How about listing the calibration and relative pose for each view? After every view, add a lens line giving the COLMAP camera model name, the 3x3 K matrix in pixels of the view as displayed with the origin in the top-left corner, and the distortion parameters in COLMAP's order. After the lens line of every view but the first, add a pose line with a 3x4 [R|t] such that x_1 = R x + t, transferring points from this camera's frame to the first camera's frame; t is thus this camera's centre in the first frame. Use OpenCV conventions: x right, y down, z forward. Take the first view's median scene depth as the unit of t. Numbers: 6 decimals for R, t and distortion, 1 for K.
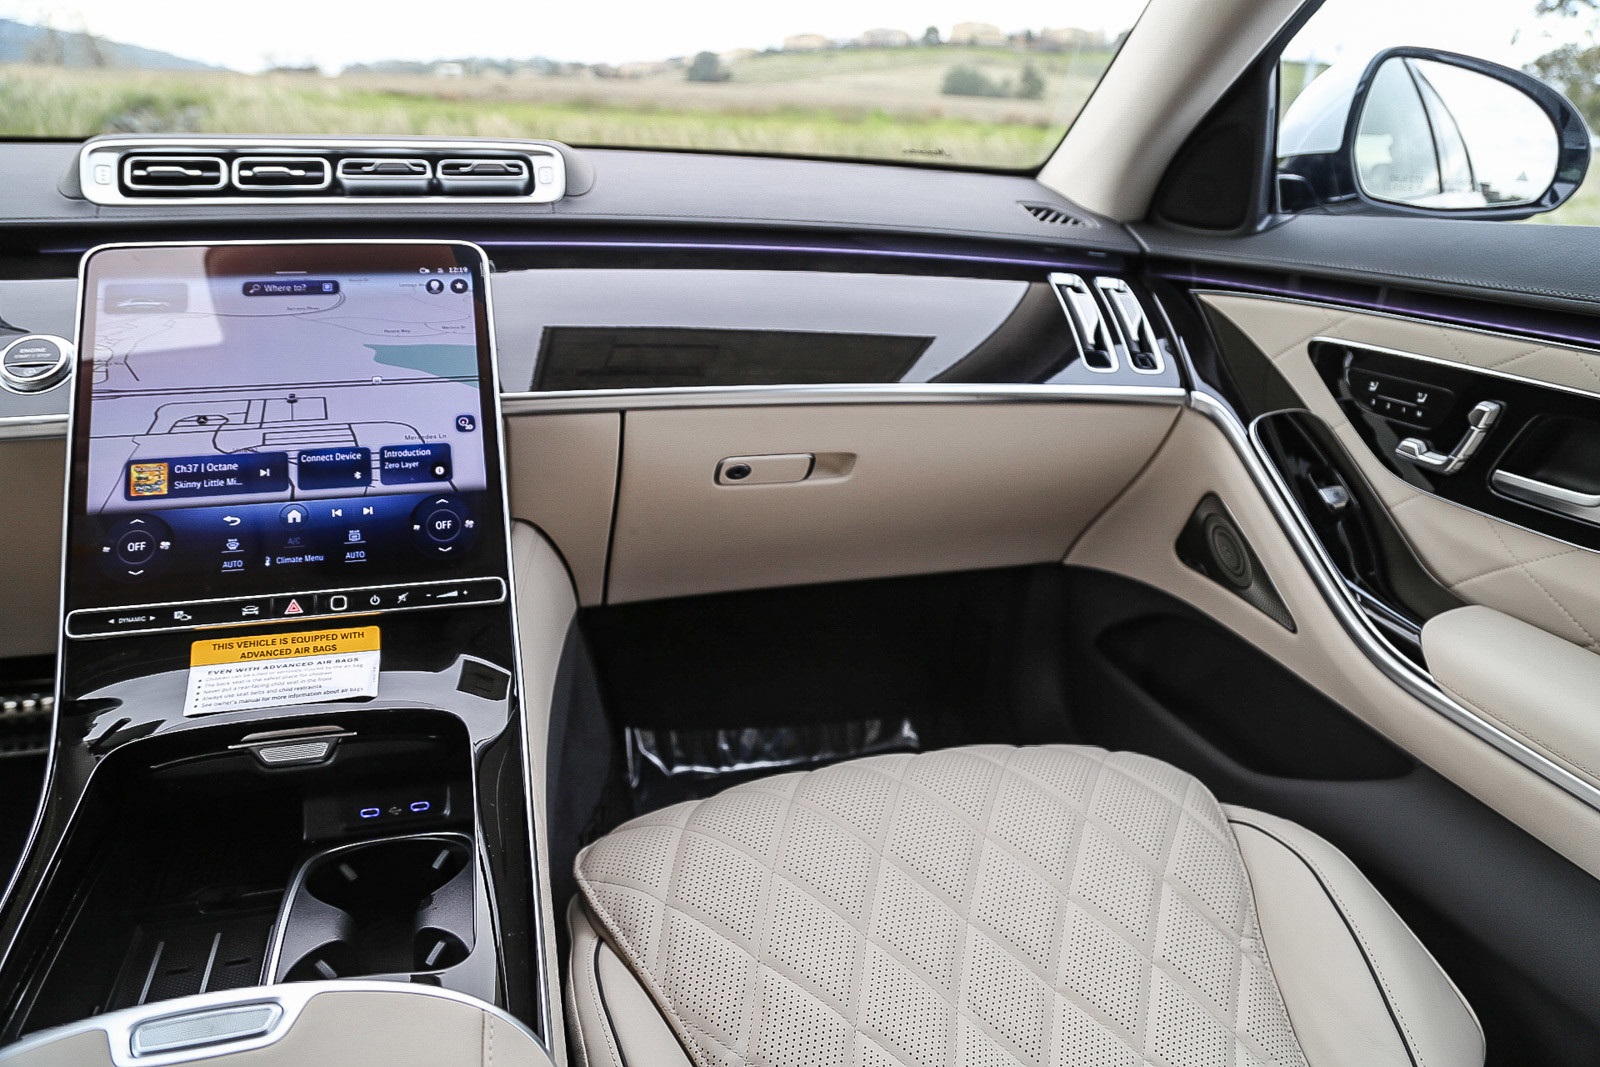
lens RADIAL K [[1106.4, 0, 800.0], [0, 1106.4, 533.5], [0, 0, 1]] dist [-0.091114, 0.049634]
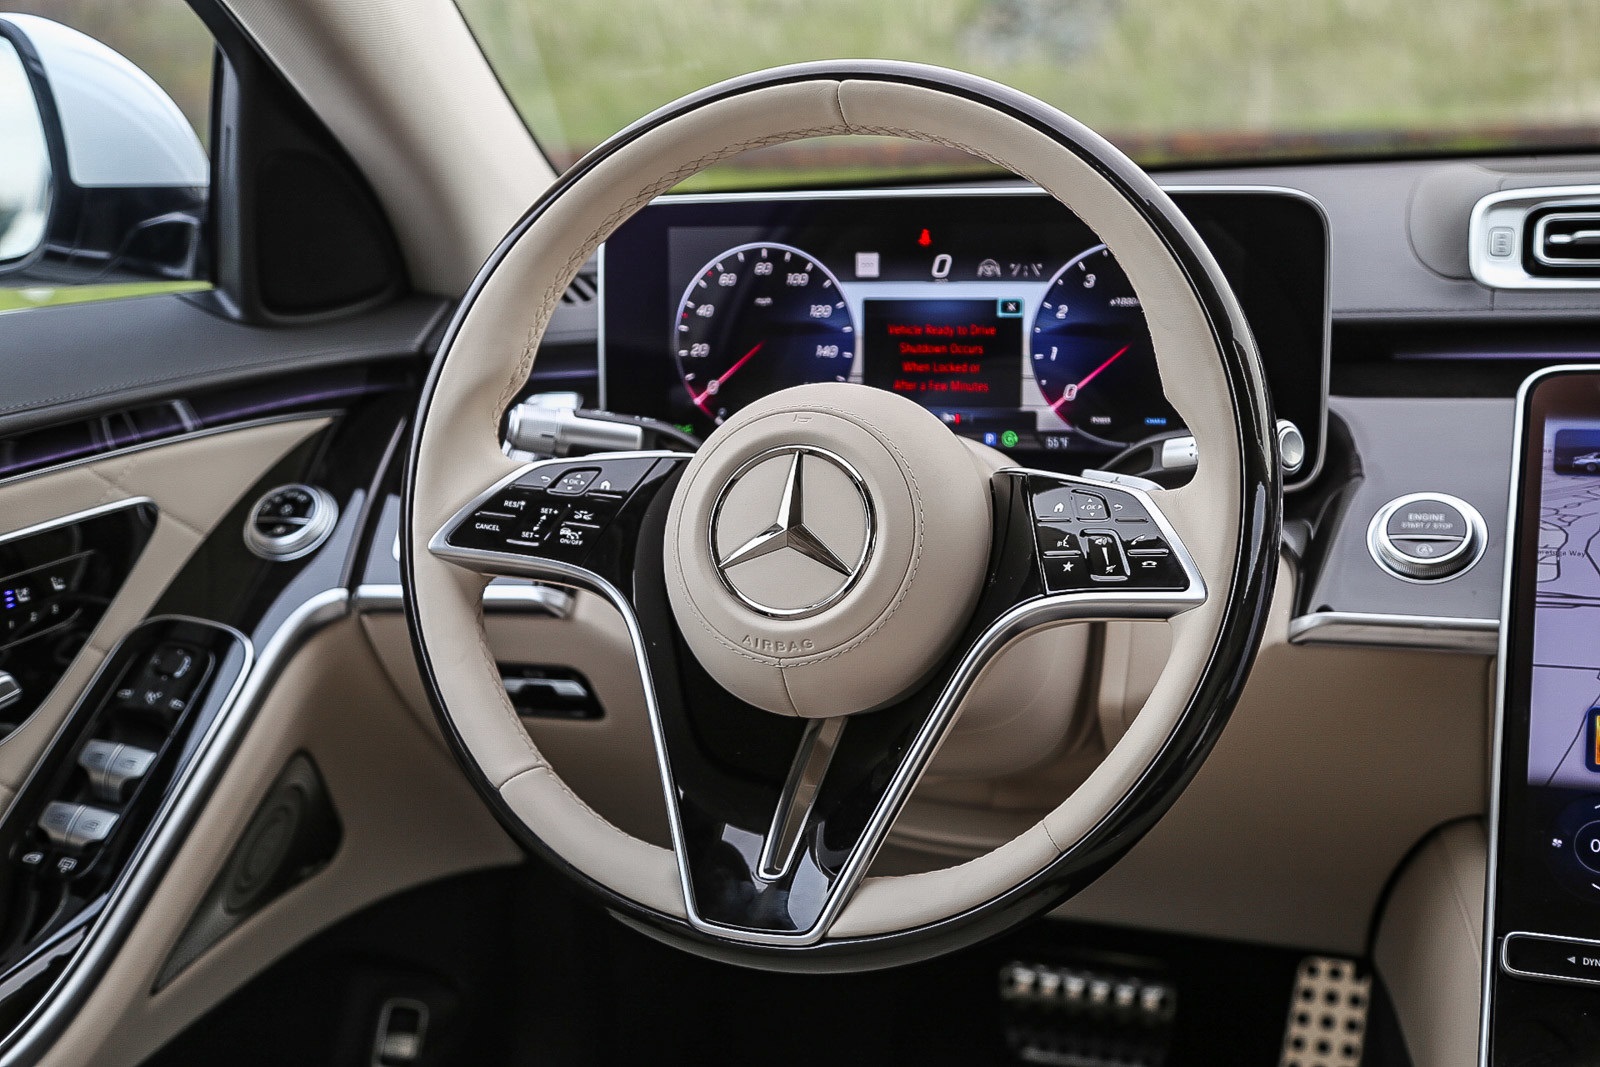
lens RADIAL K [[2066.4, 0, 800.0], [0, 2066.4, 533.5], [0, 0, 1]] dist [0.086967, -0.028600]
pose [[0.794504, 0.082897, -0.601574, -0.248285], [-0.146066, 0.987642, -0.056814, -0.029576], [0.589430, 0.133009, 0.796794, -0.290093]]
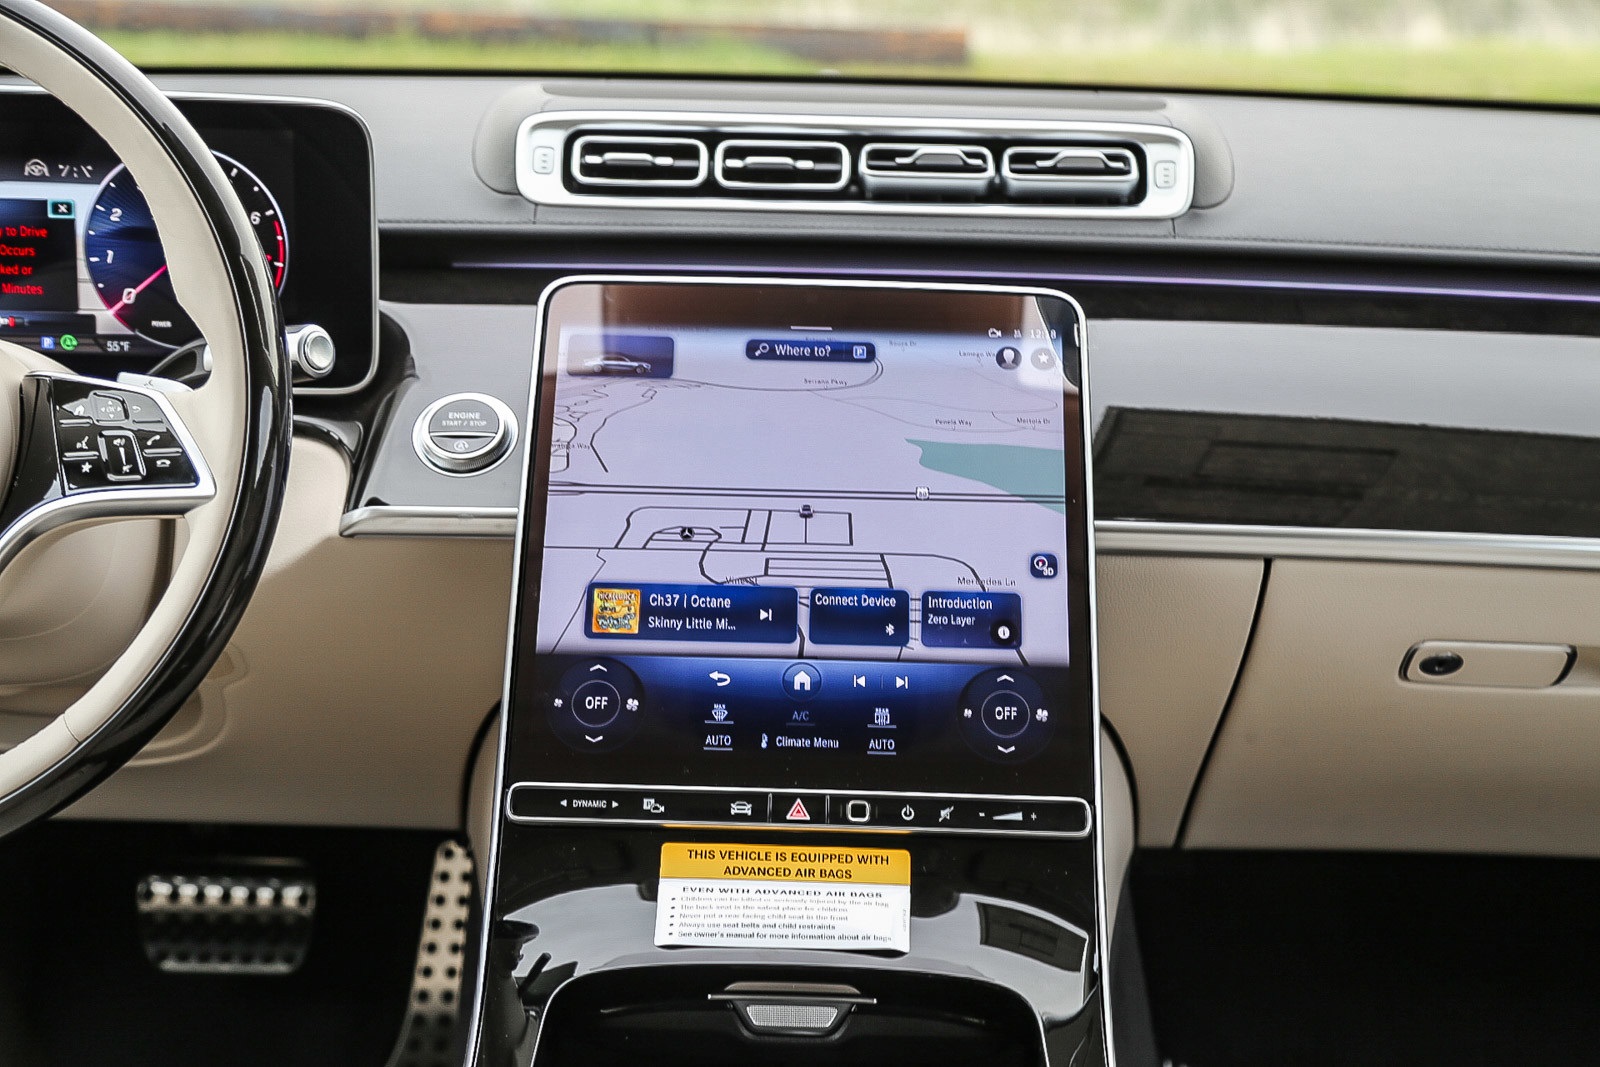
lens RADIAL K [[2165.3, 0, 800.0], [0, 2165.3, 533.5], [0, 0, 1]] dist [0.087886, 0.057552]
pose [[0.952451, 0.078452, -0.294418, -0.057334], [-0.099480, 0.993399, -0.057114, -0.030153], [0.287994, 0.083687, 0.953968, -0.356574]]
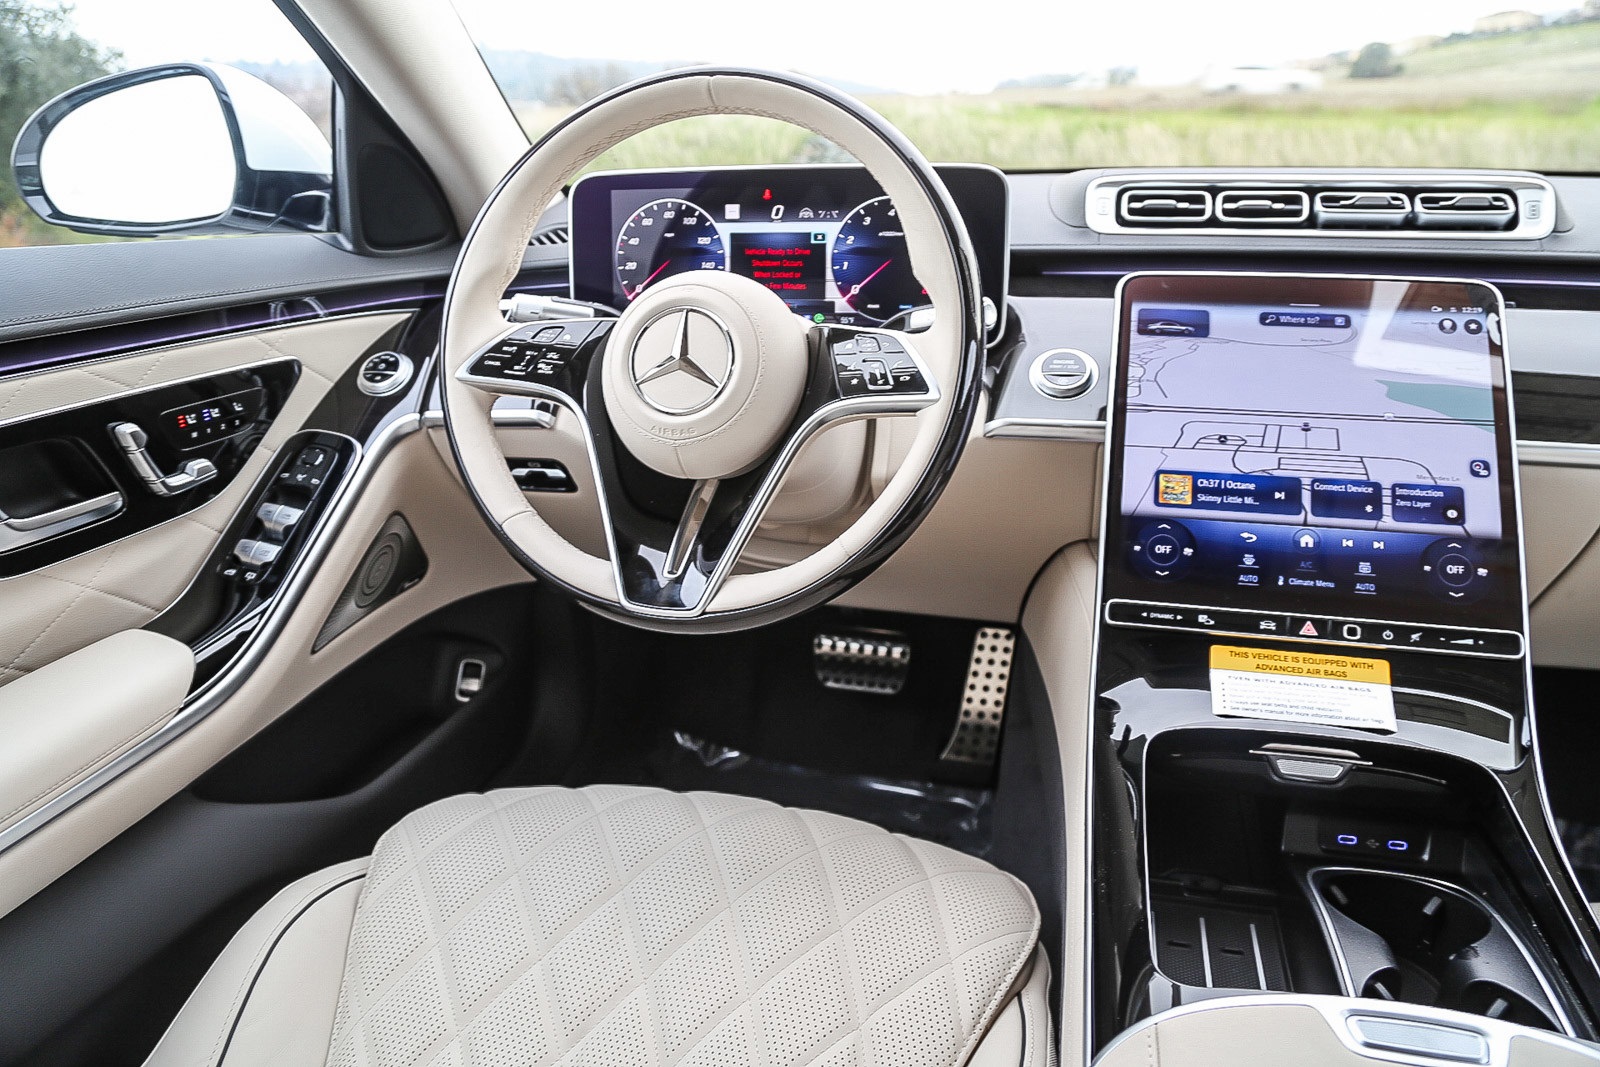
lens RADIAL K [[1093.9, 0, 800.0], [0, 1093.9, 533.5], [0, 0, 1]] dist [-0.099935, 0.052664]
pose [[0.841866, 0.135905, -0.522294, -0.336834], [-0.139522, 0.989681, 0.032632, 0.011371], [0.521339, 0.045400, 0.852141, -0.127973]]
